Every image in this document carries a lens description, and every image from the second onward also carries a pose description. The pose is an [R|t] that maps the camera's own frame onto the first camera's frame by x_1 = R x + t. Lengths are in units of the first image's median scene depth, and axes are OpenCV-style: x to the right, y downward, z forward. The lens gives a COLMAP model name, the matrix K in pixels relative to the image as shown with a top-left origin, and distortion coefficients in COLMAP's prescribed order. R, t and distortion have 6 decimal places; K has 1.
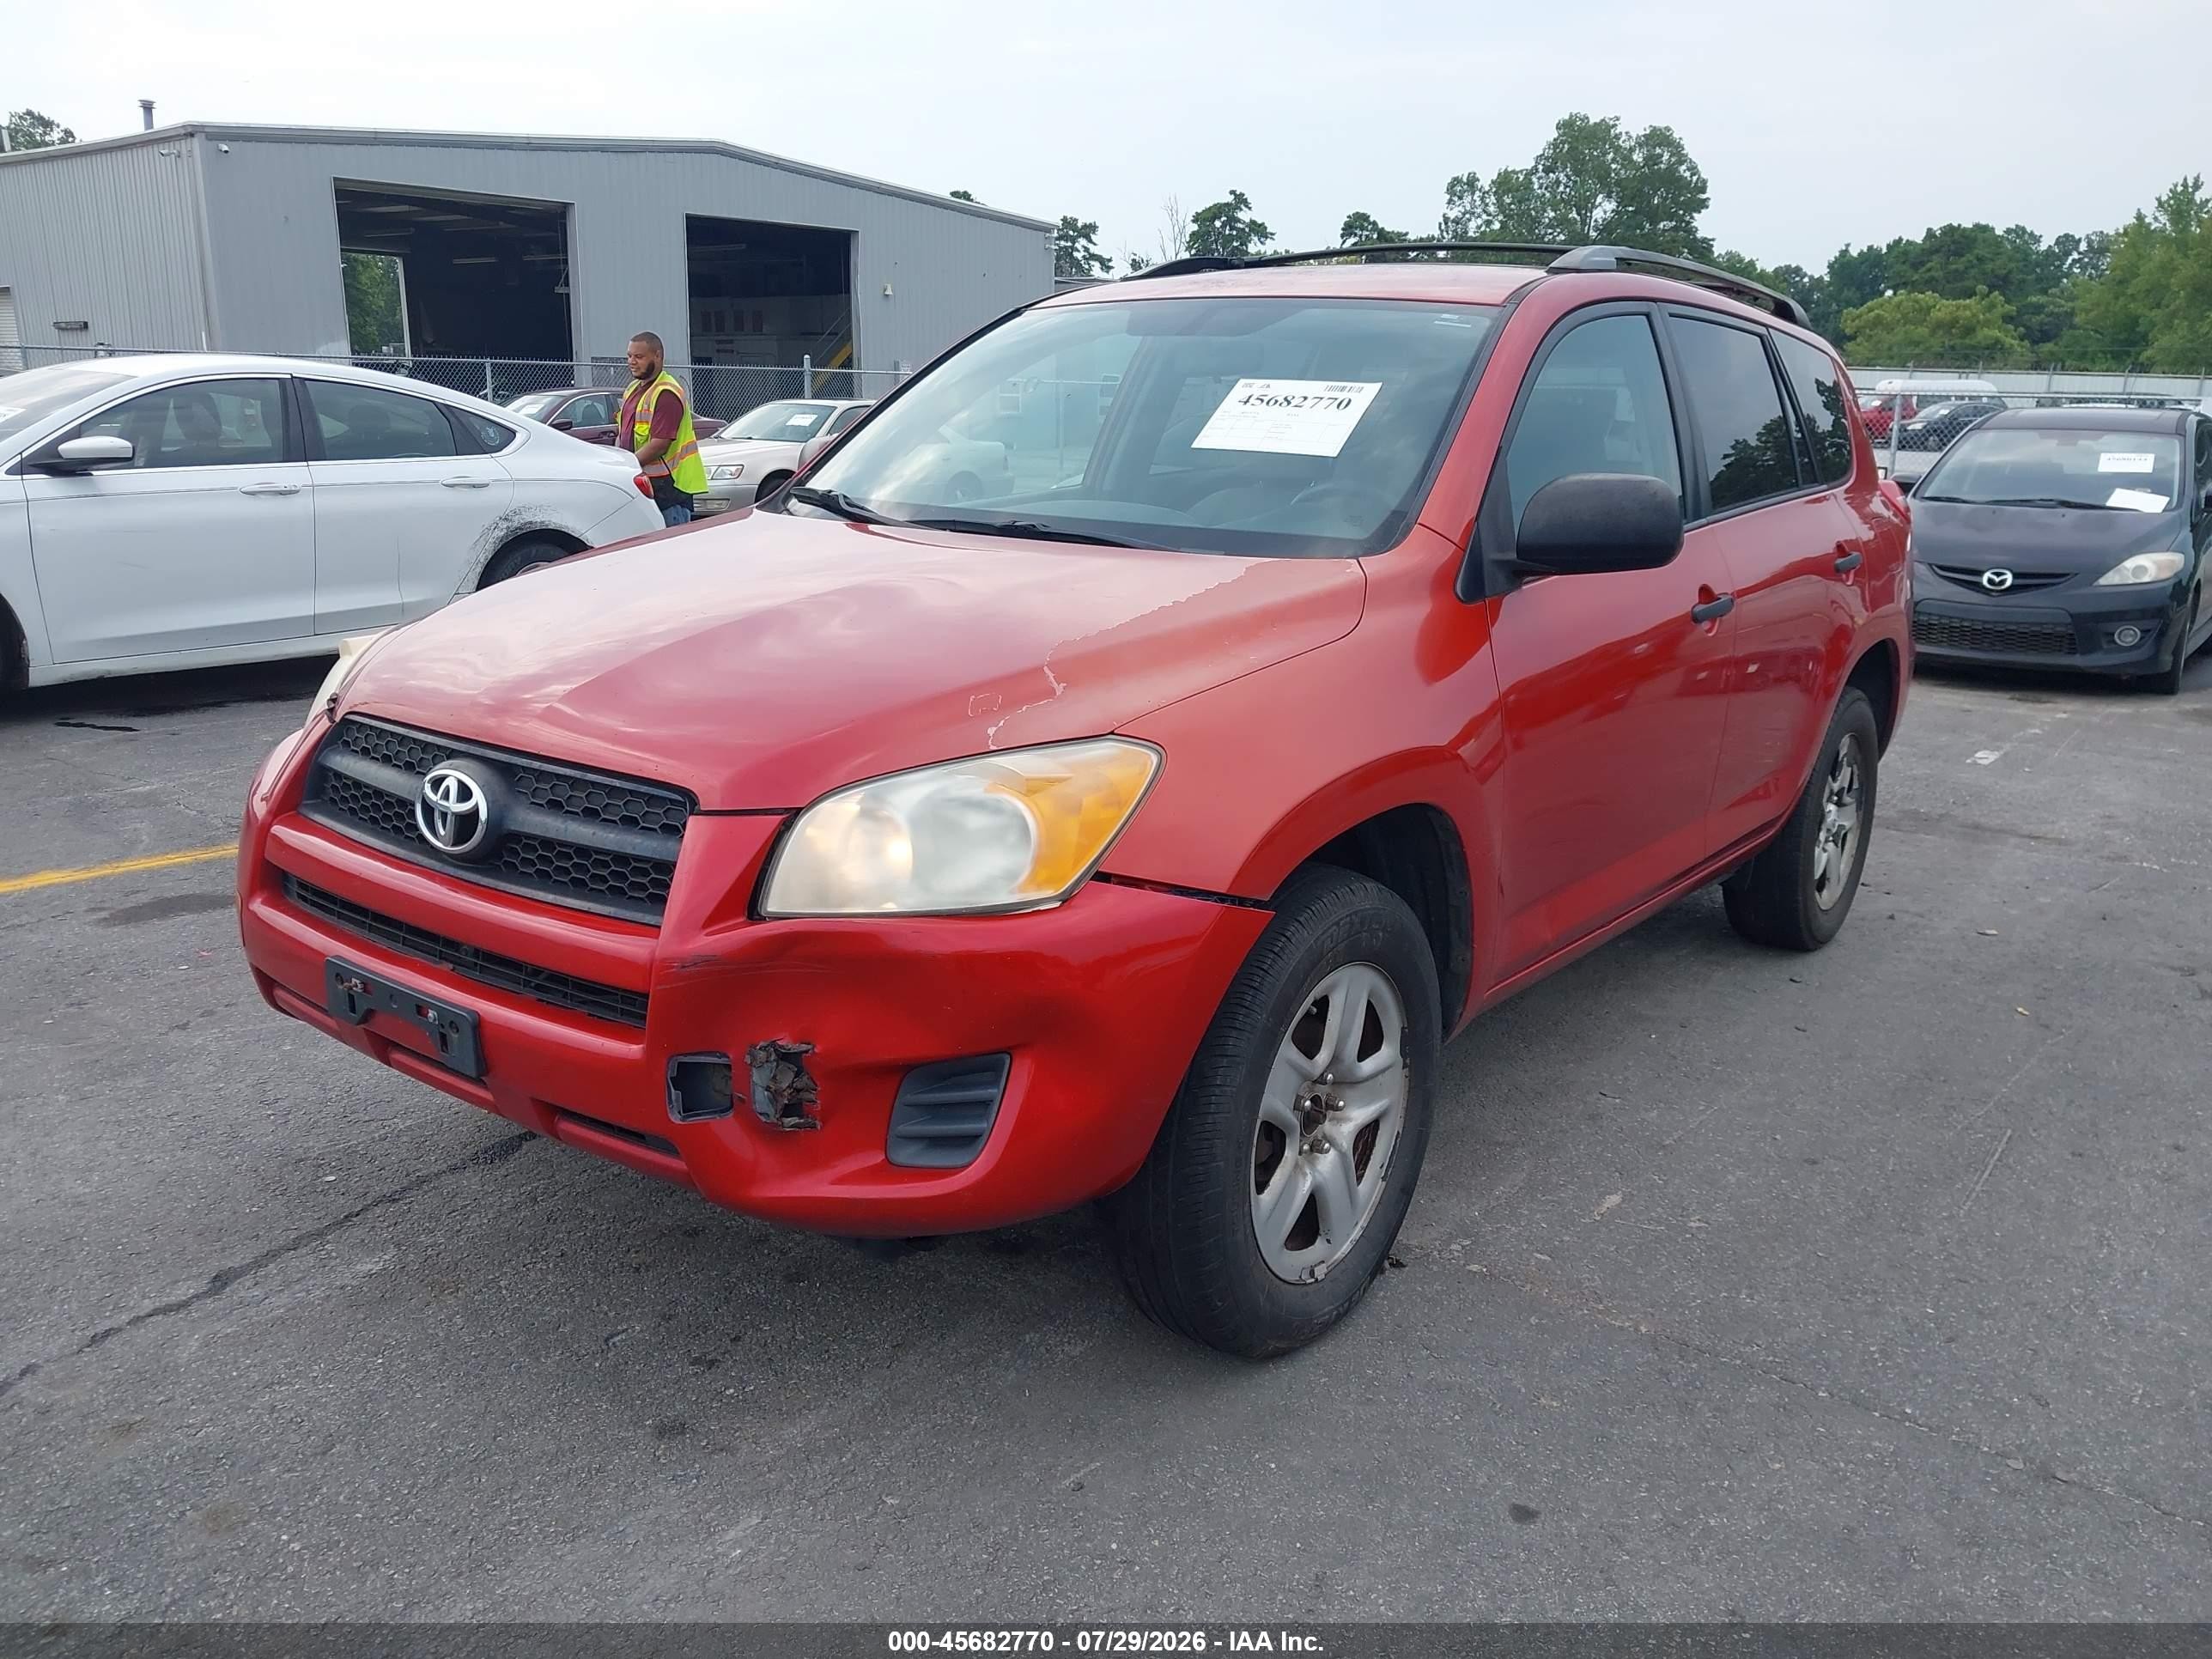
lens RADIAL K [[1785.5, 0, 1113.6], [0, 1785.5, 852.4], [0, 0, 1]] dist [0.010005, -0.006489]
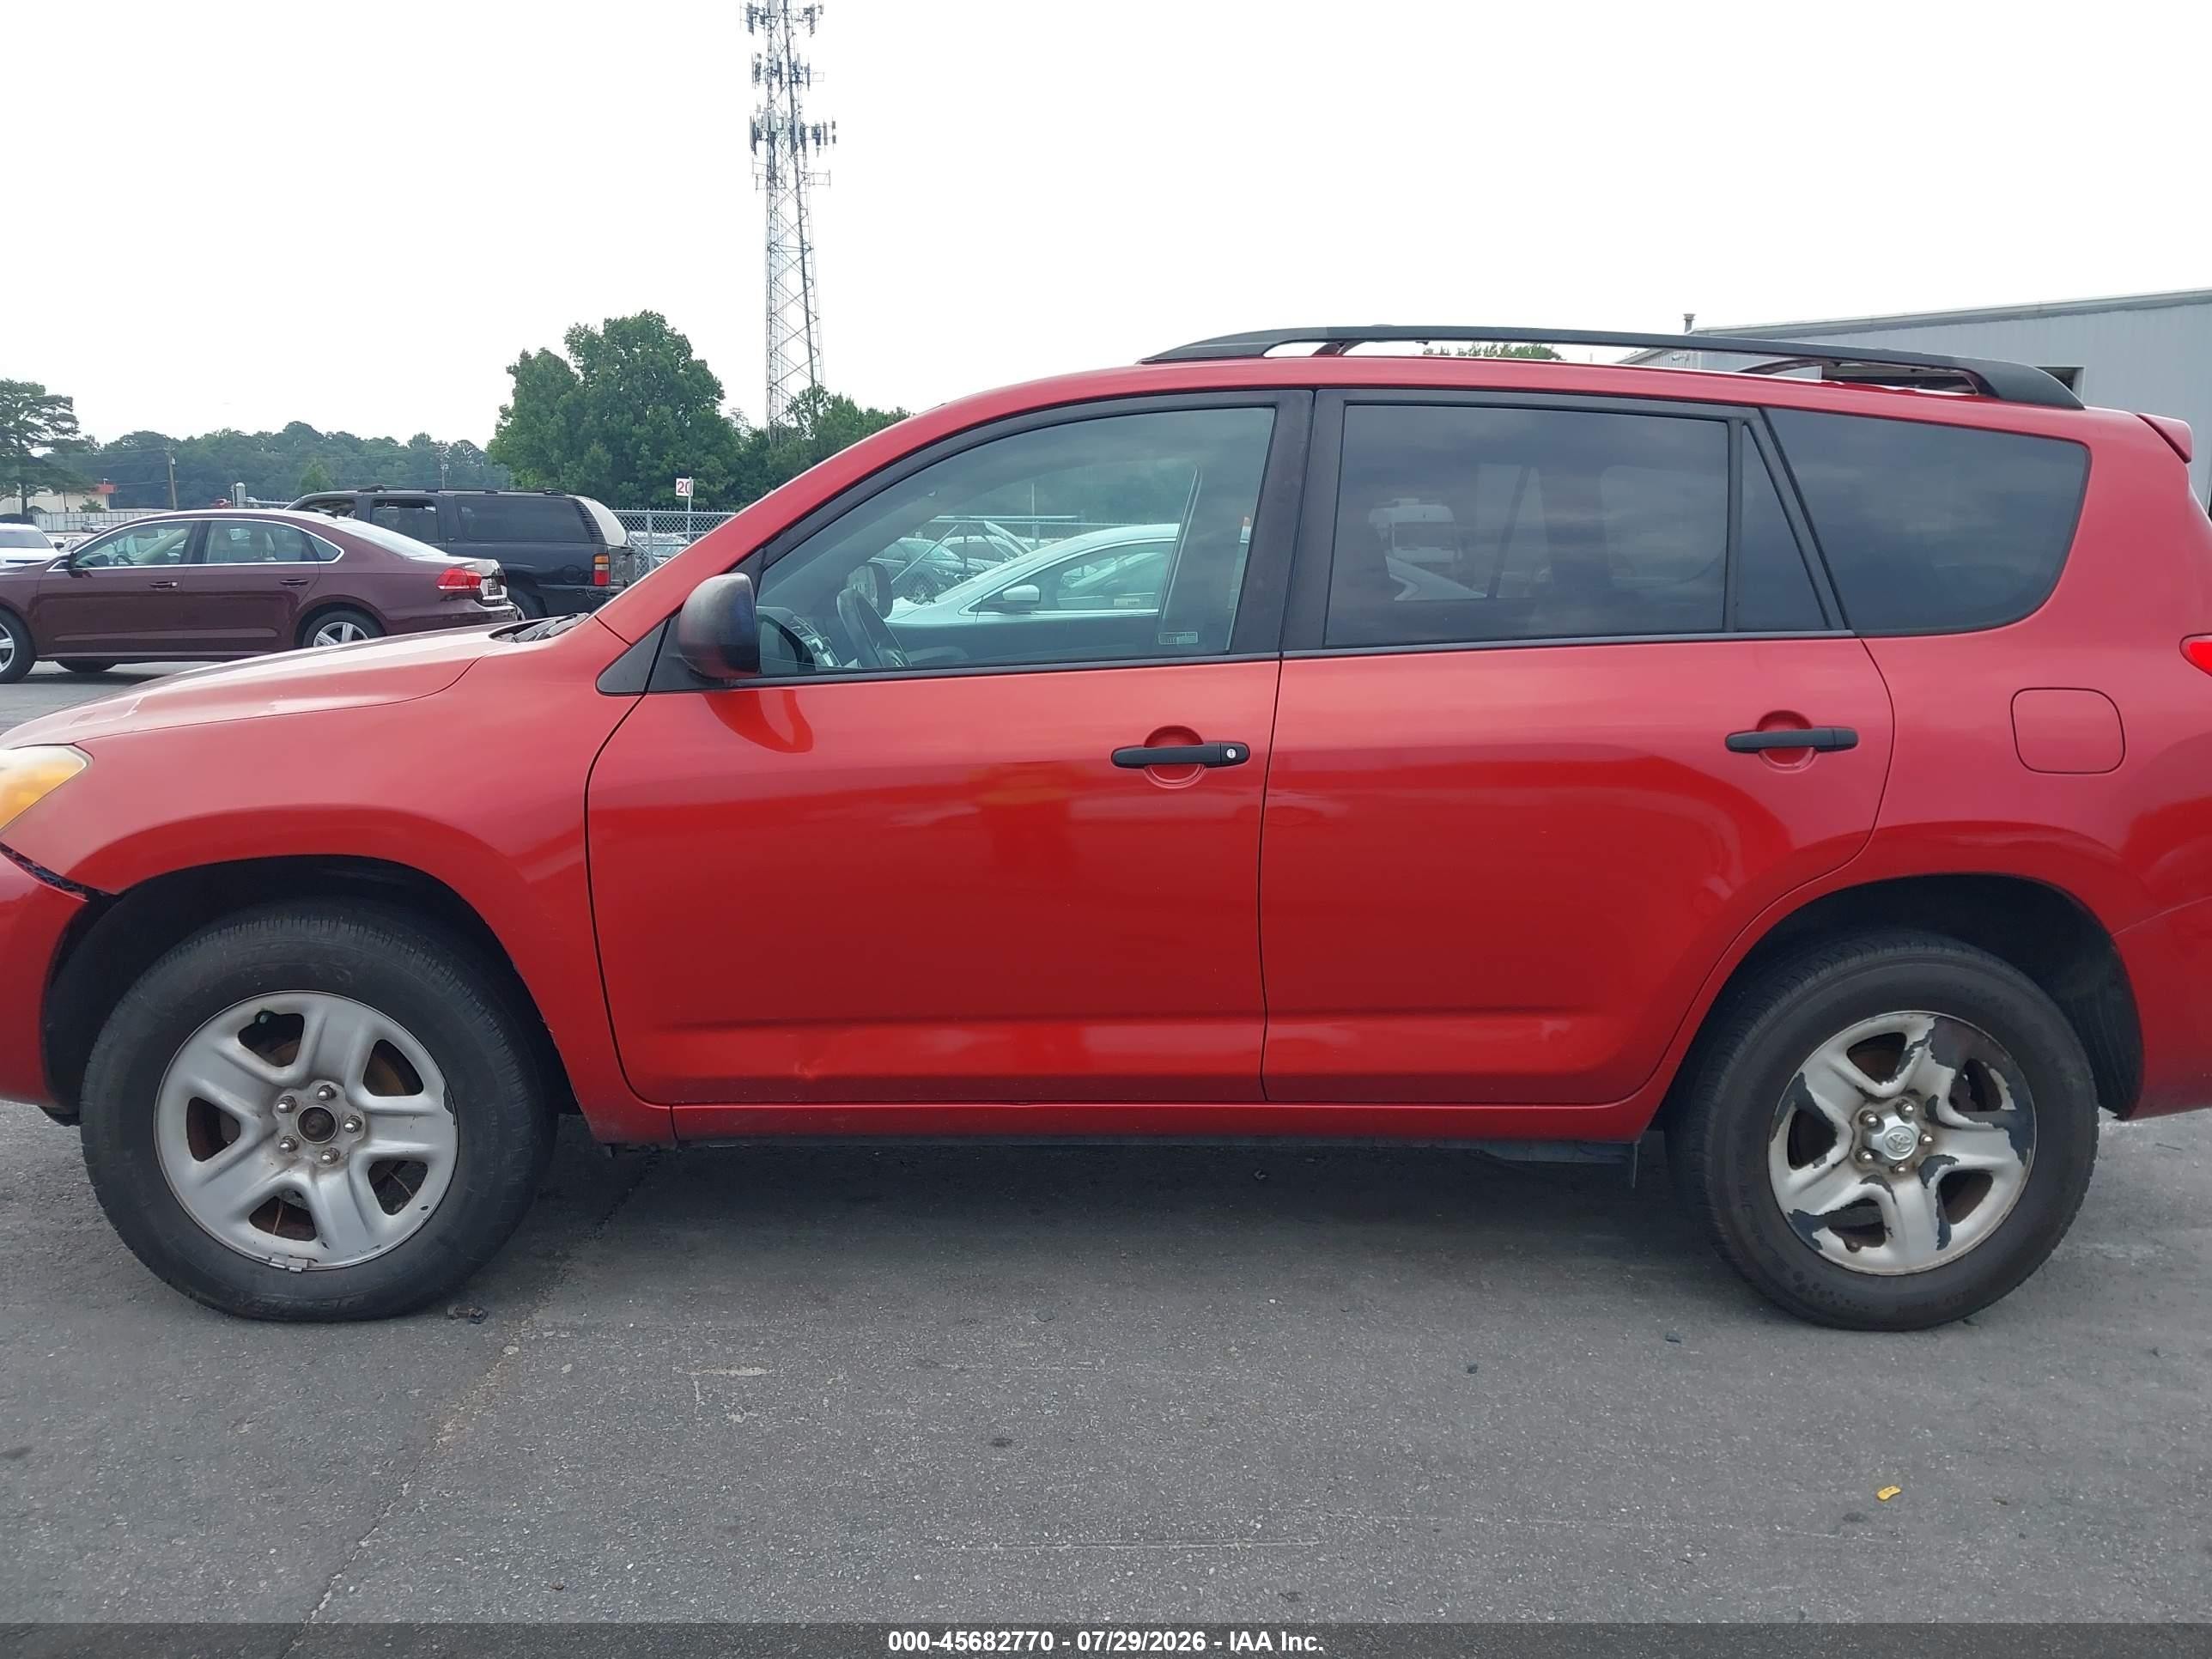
lens RADIAL K [[1802.9, 0, 1144.6], [0, 1802.9, 830.4], [0, 0, 1]] dist [0.009709, 0.007321]
pose [[0.611365, 0.100484, -0.784943, 1.356085], [-0.187827, 0.981986, -0.020584, -0.111954], [0.768735, 0.160018, 0.619225, 0.692025]]
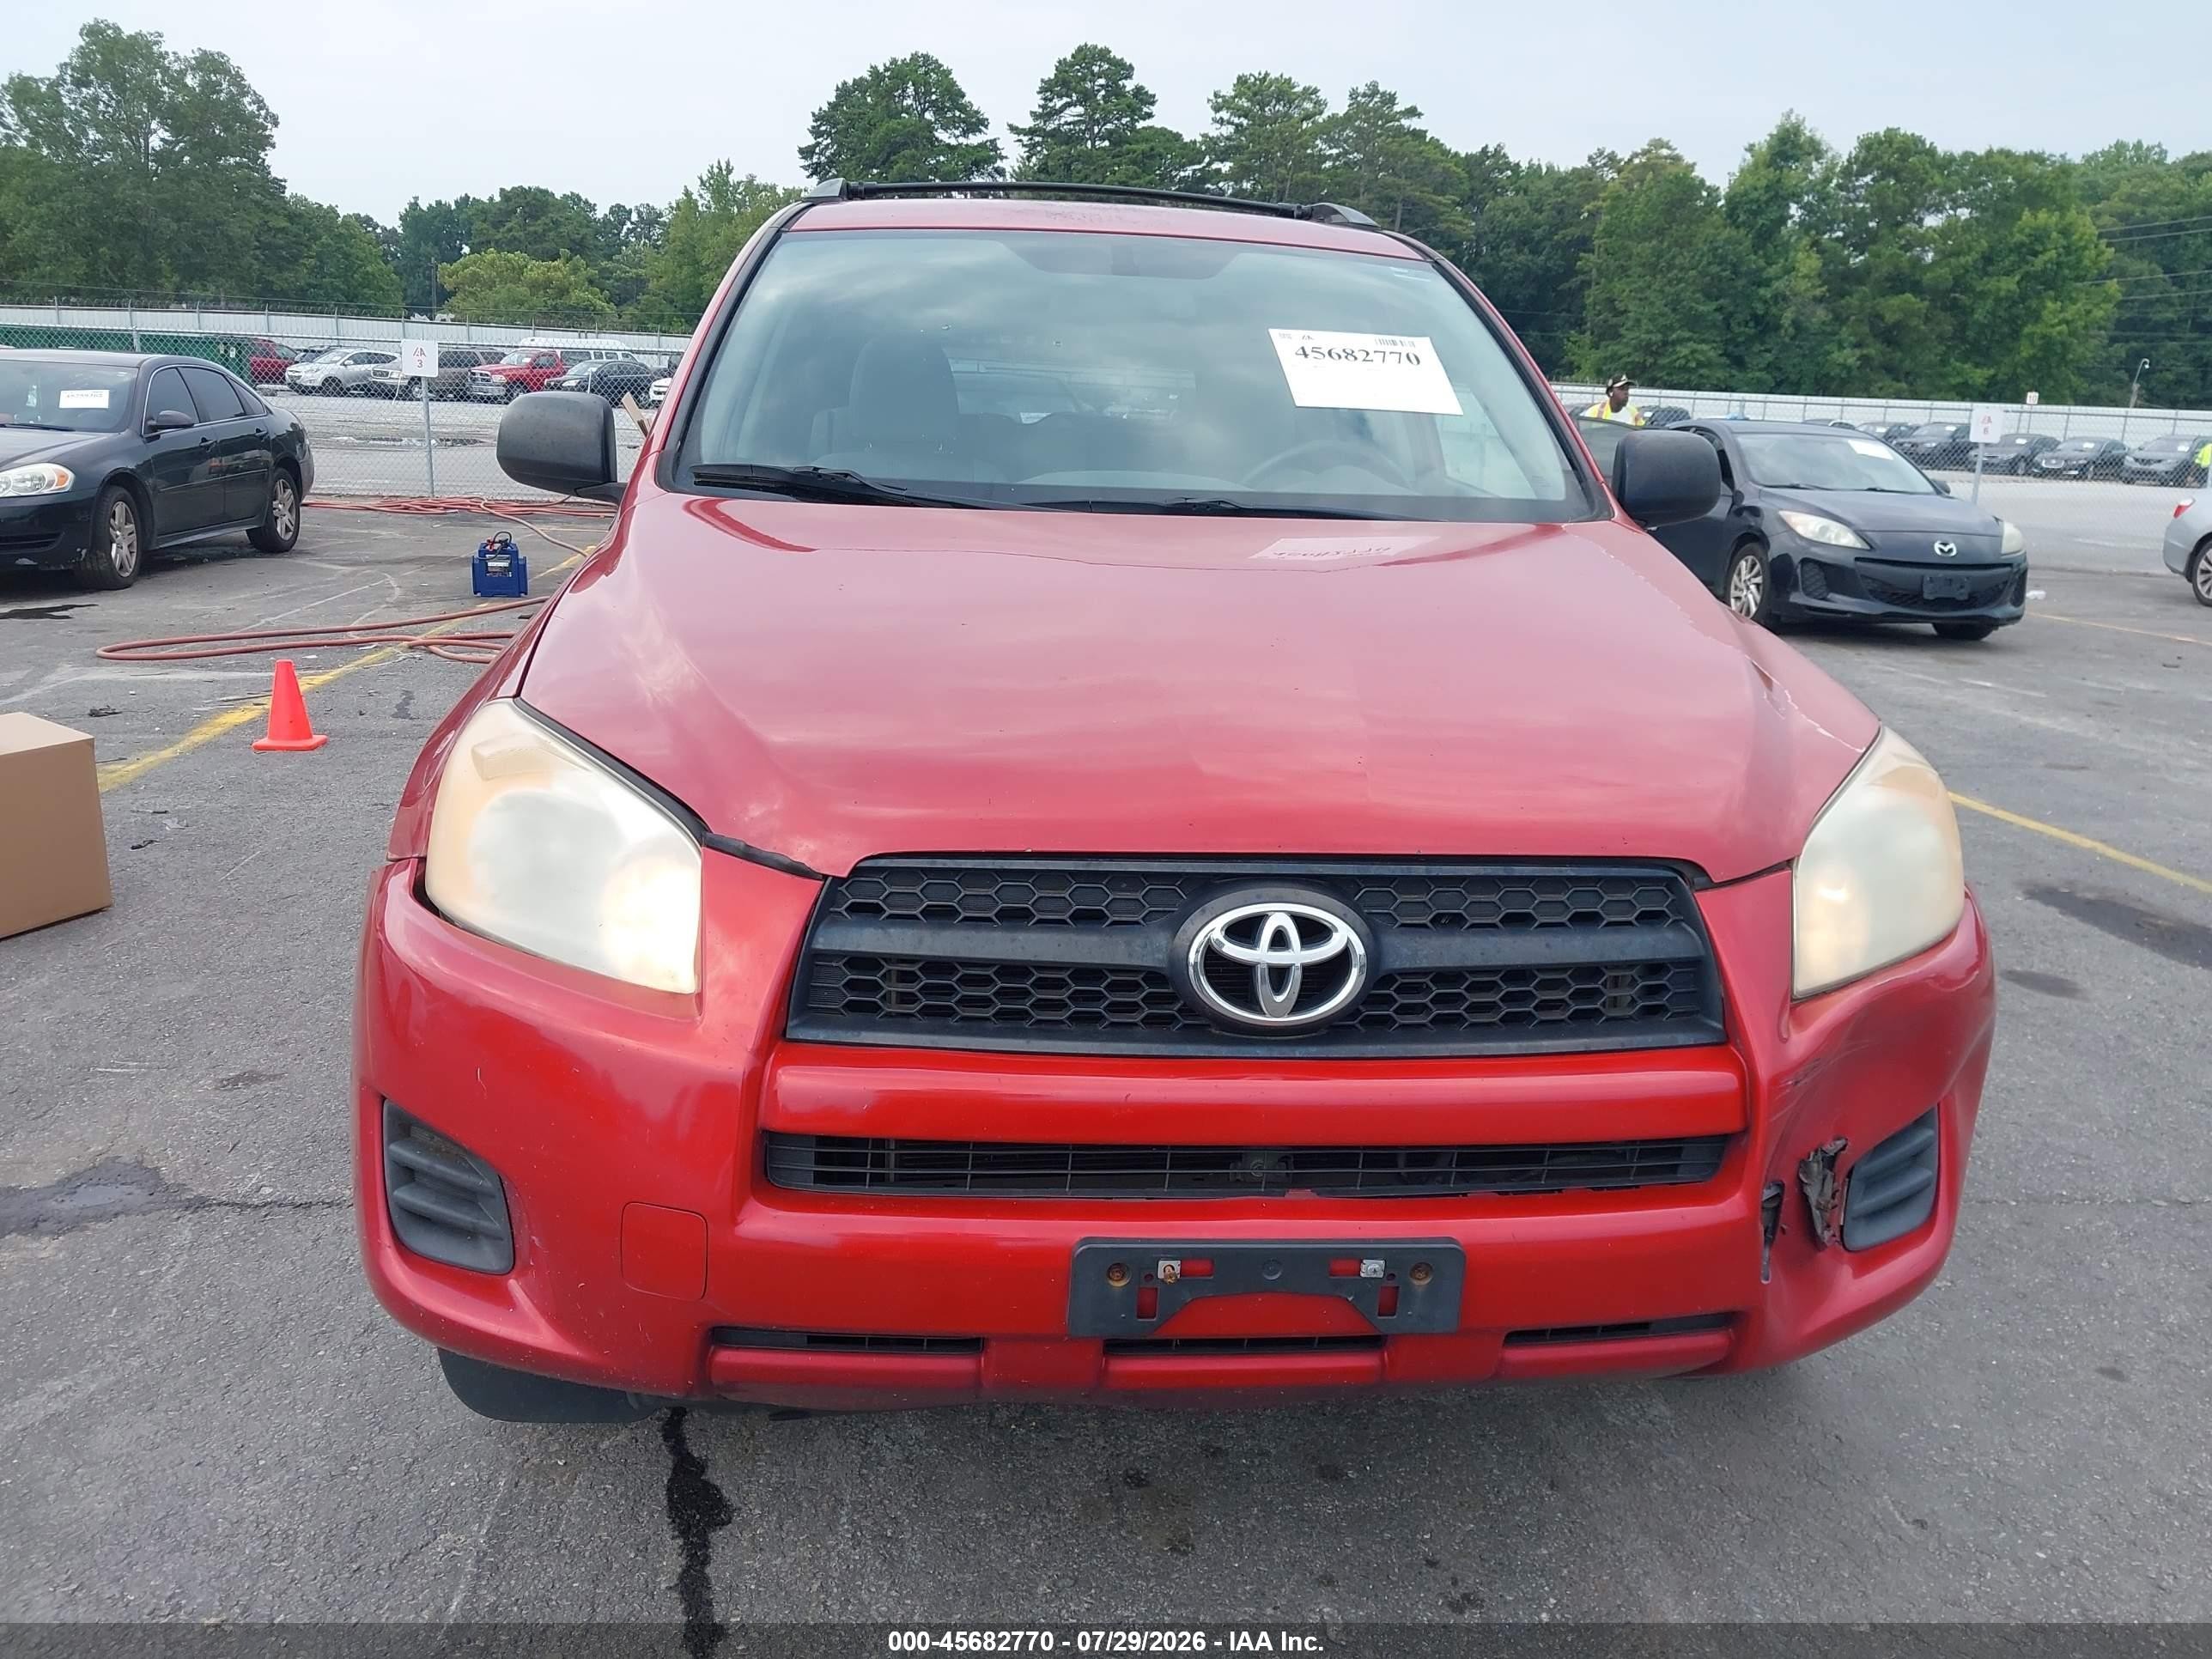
lens RADIAL K [[1785.5, 0, 1113.6], [0, 1785.5, 852.4], [0, 0, 1]] dist [0.010005, -0.006489]
pose [[0.719585, -0.168930, 0.673543, -0.804175], [0.153239, 0.984676, 0.083250, -0.120618], [-0.677286, 0.043308, 0.734444, 0.521825]]
